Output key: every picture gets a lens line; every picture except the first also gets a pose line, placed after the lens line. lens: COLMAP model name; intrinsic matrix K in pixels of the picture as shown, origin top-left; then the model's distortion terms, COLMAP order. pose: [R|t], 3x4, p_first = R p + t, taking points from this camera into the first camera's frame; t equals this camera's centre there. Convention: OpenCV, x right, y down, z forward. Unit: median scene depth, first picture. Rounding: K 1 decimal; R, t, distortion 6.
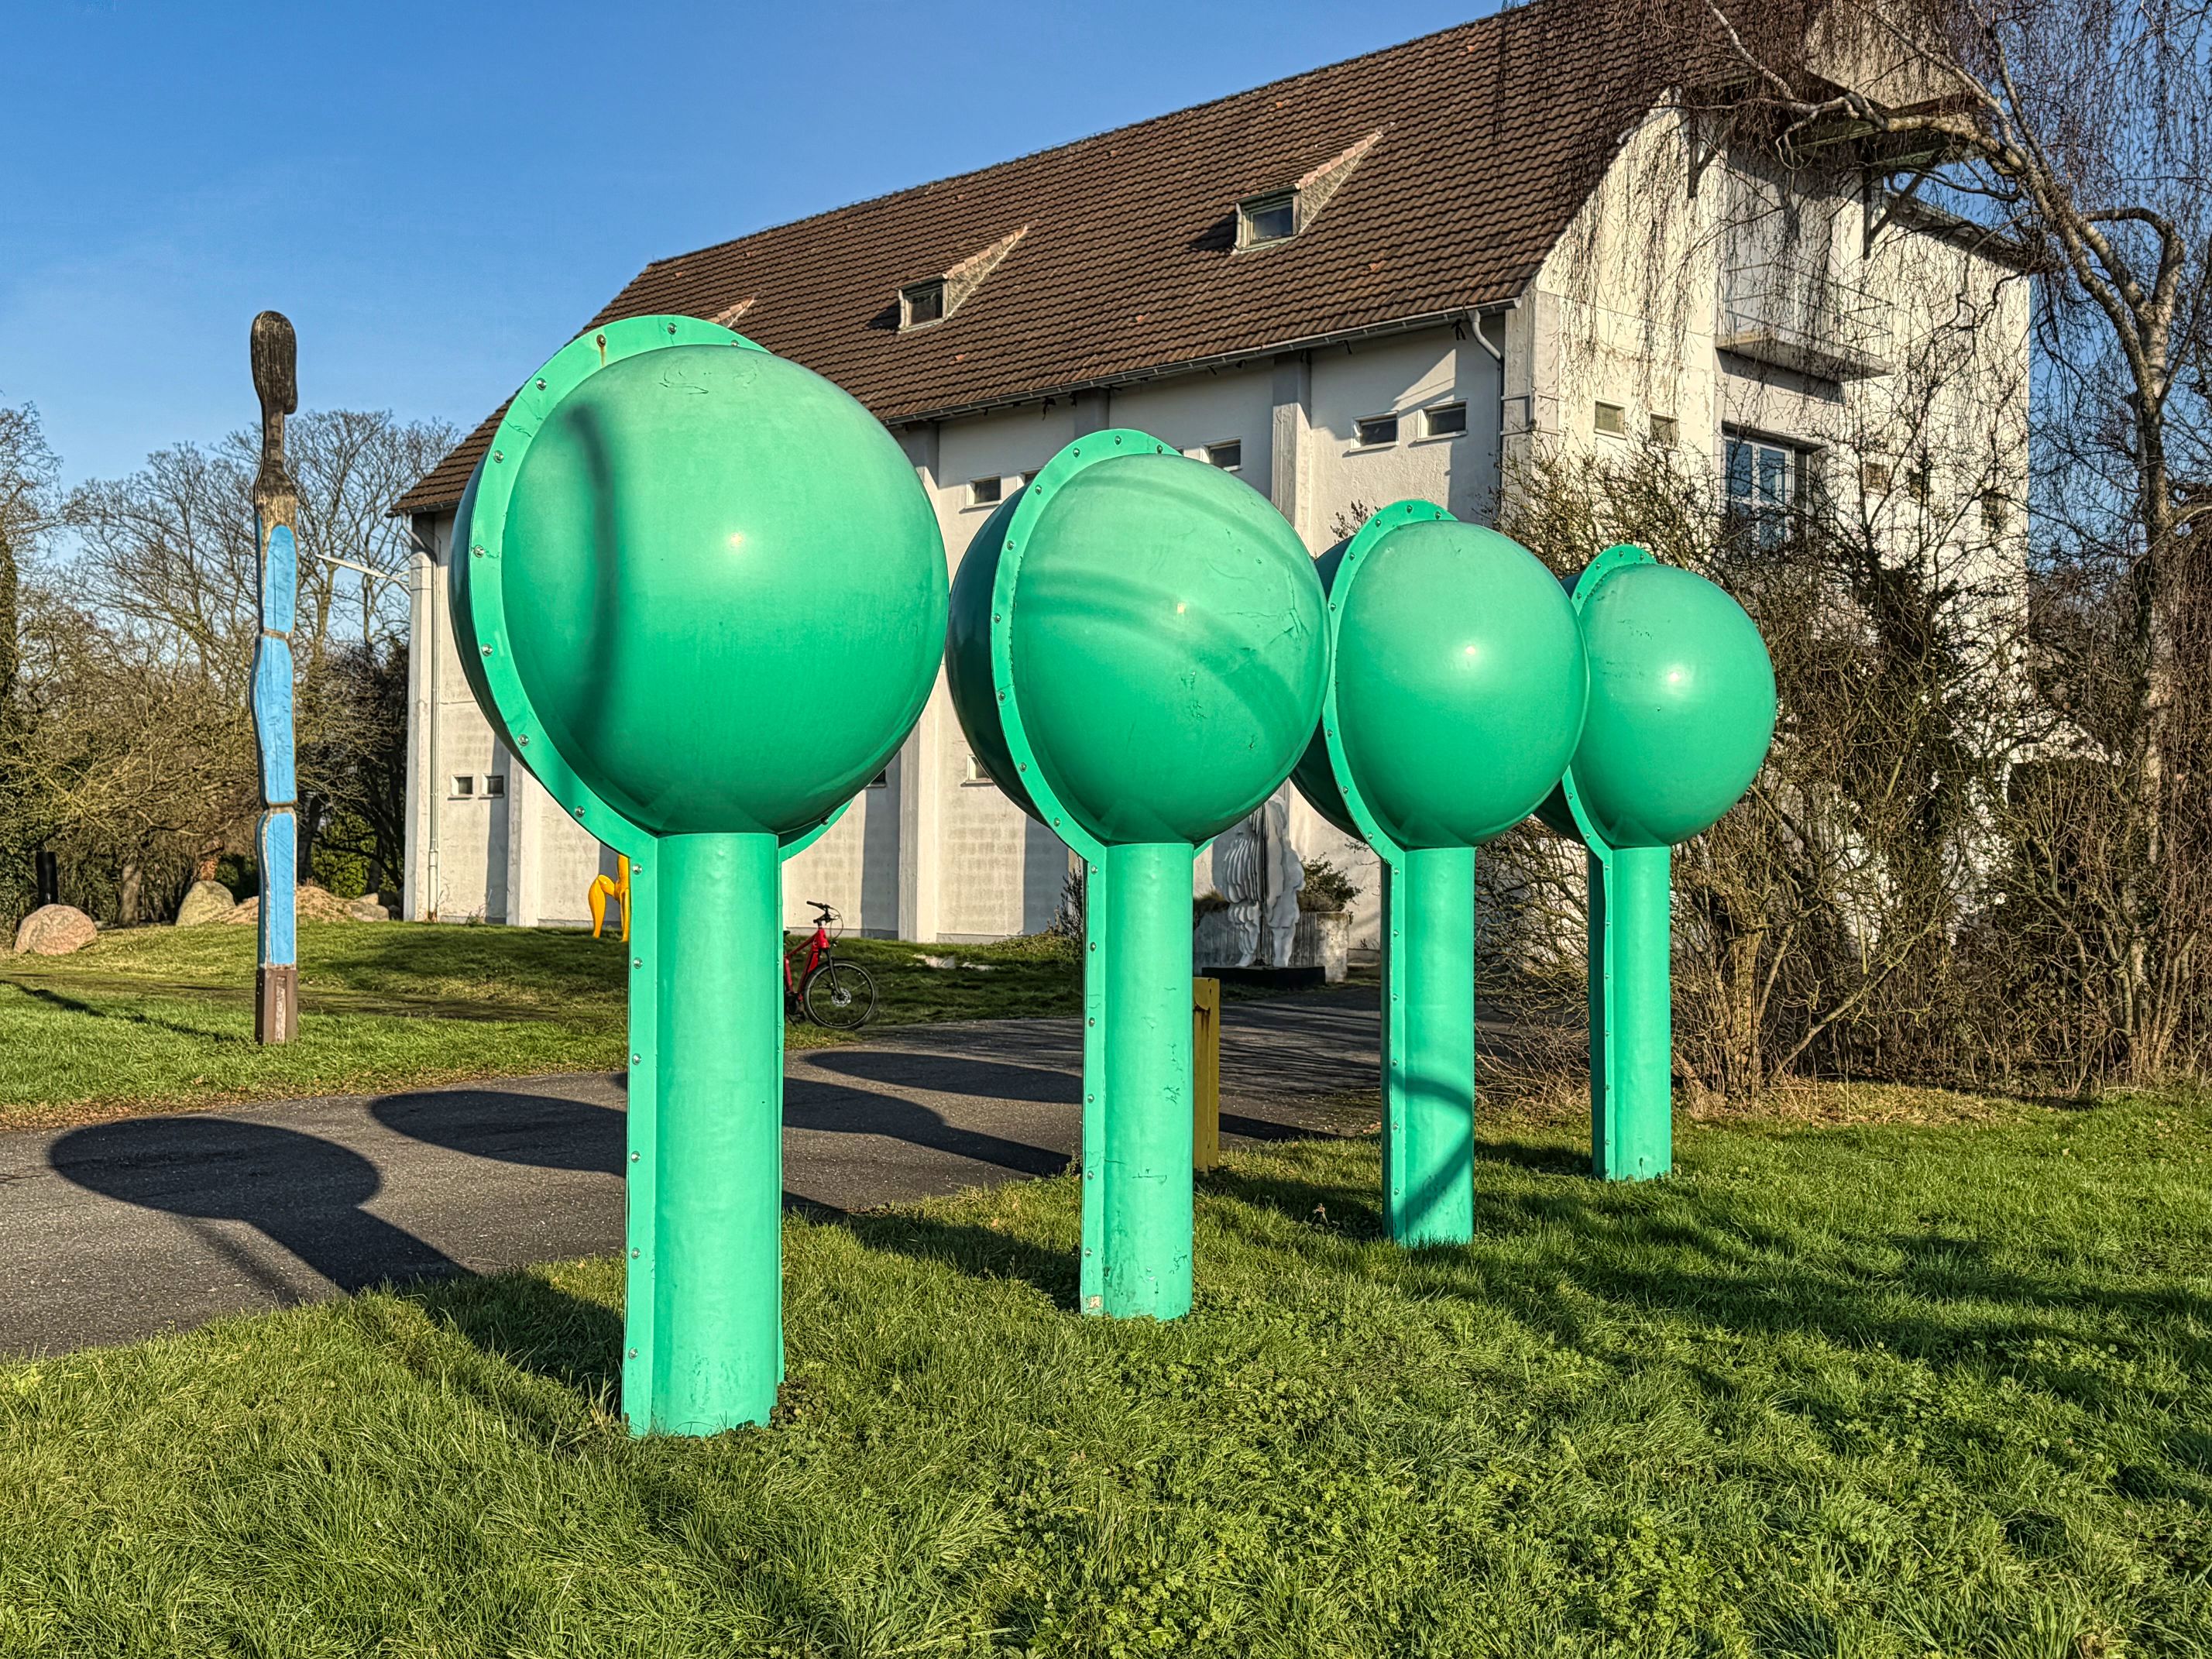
lens RADIAL K [[2501.9, 0, 1104.2], [0, 2501.9, 829.4], [0, 0, 1]] dist [-0.008517, 0.000000]
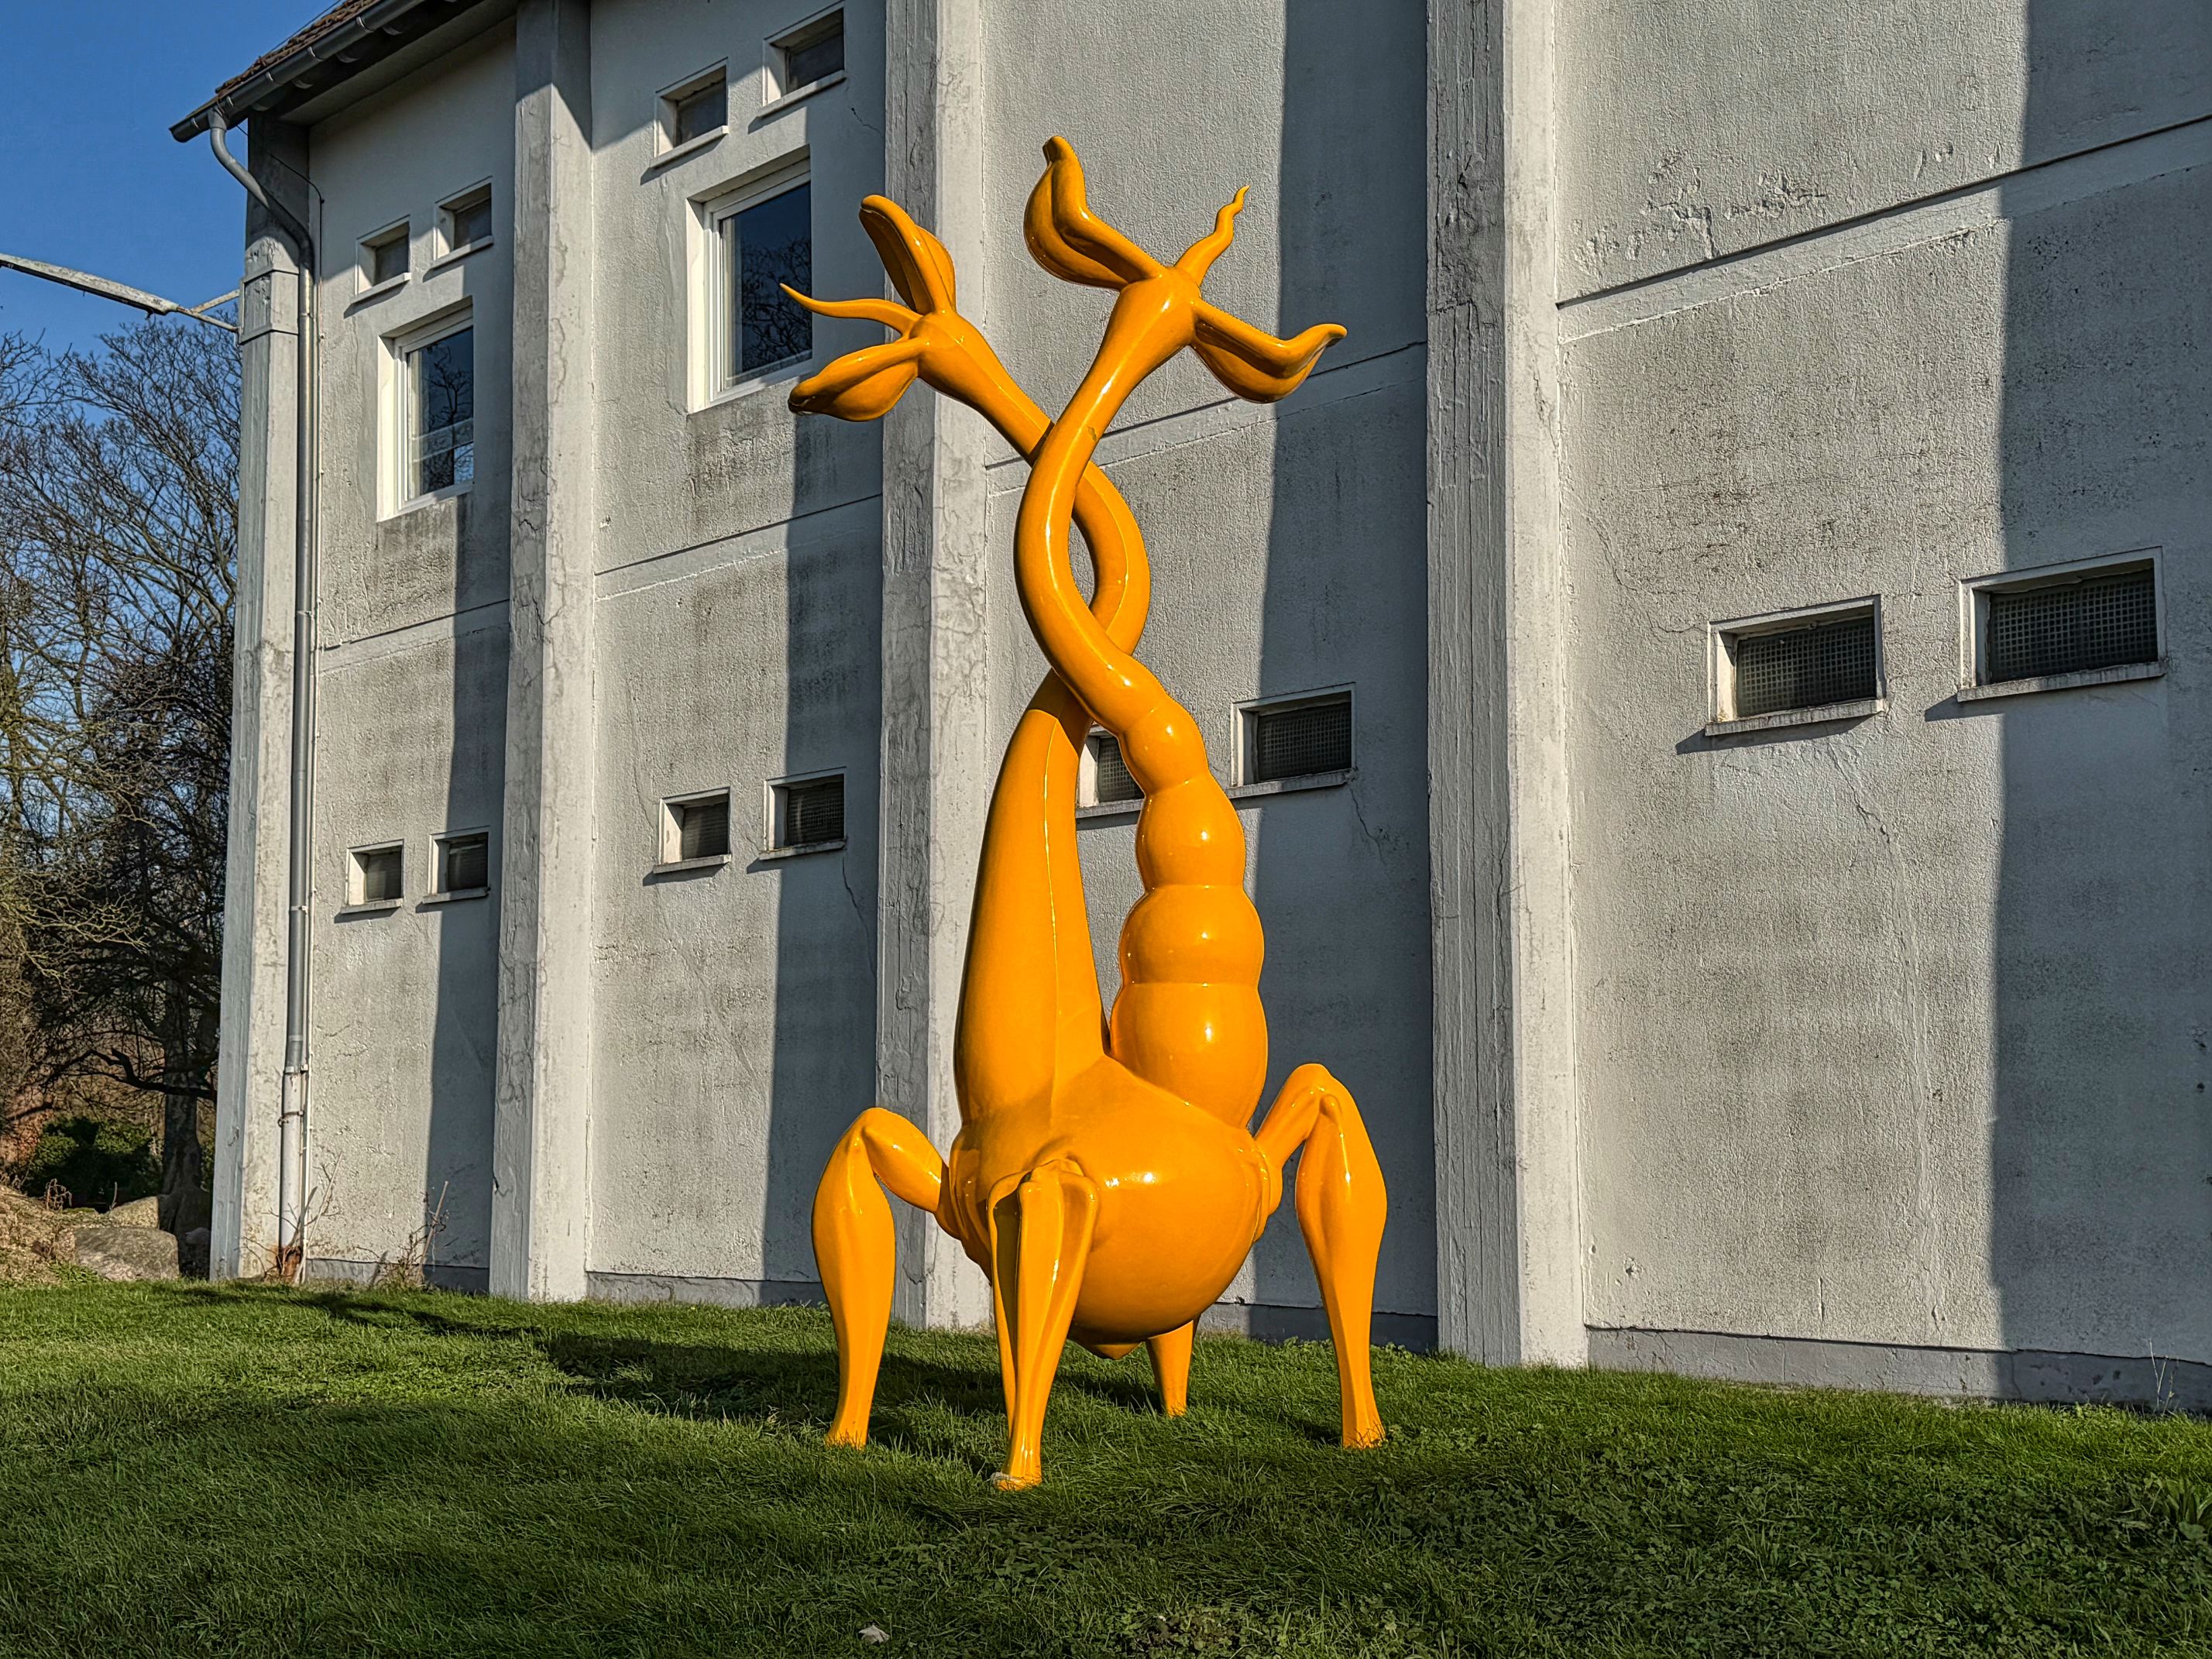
lens RADIAL K [[2935.9, 0, 1107.3], [0, 2935.9, 832.6], [0, 0, 1]] dist [0.014061, 0.000000]
pose [[0.997560, -0.025256, -0.065082, -0.129907], [0.019308, 0.995714, -0.090443, 0.014827], [0.067087, 0.088966, 0.993773, 0.604322]]
